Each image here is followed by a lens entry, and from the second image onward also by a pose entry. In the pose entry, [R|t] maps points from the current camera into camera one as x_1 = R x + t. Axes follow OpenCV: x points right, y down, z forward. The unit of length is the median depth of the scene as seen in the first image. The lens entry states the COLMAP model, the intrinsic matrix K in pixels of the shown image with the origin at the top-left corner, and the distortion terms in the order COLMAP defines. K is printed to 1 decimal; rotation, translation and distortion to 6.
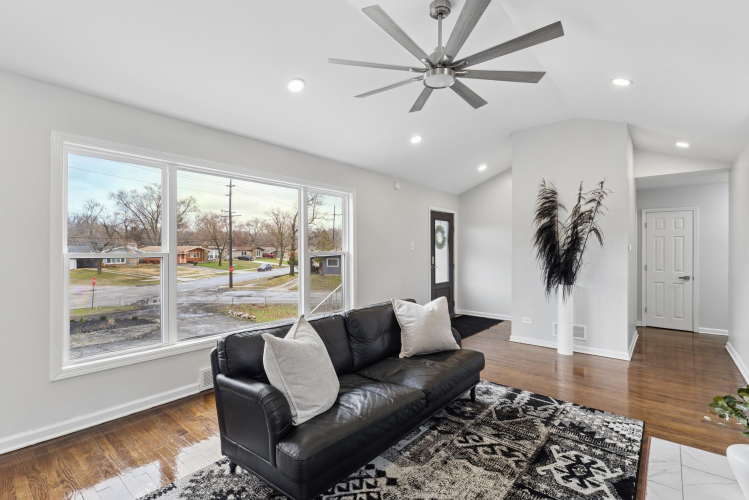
lens RADIAL K [[346.2, 0, 374.5], [0, 346.2, 250.0], [0, 0, 1]] dist [-0.001761, -0.000211]
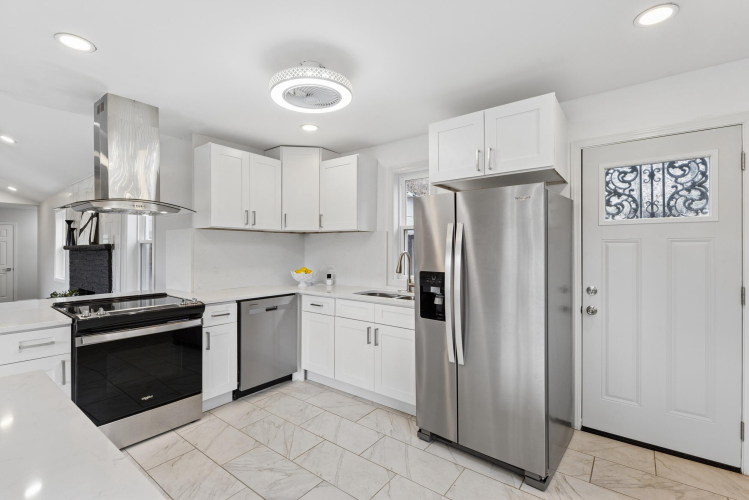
lens RADIAL K [[346.2, 0, 374.5], [0, 346.2, 250.0], [0, 0, 1]] dist [-0.001761, -0.000211]
pose [[-0.021416, -0.002071, 0.999769, -1.393458], [0.004645, 0.999987, 0.002171, 0.003346], [-0.999760, 0.004690, -0.021406, -1.224117]]
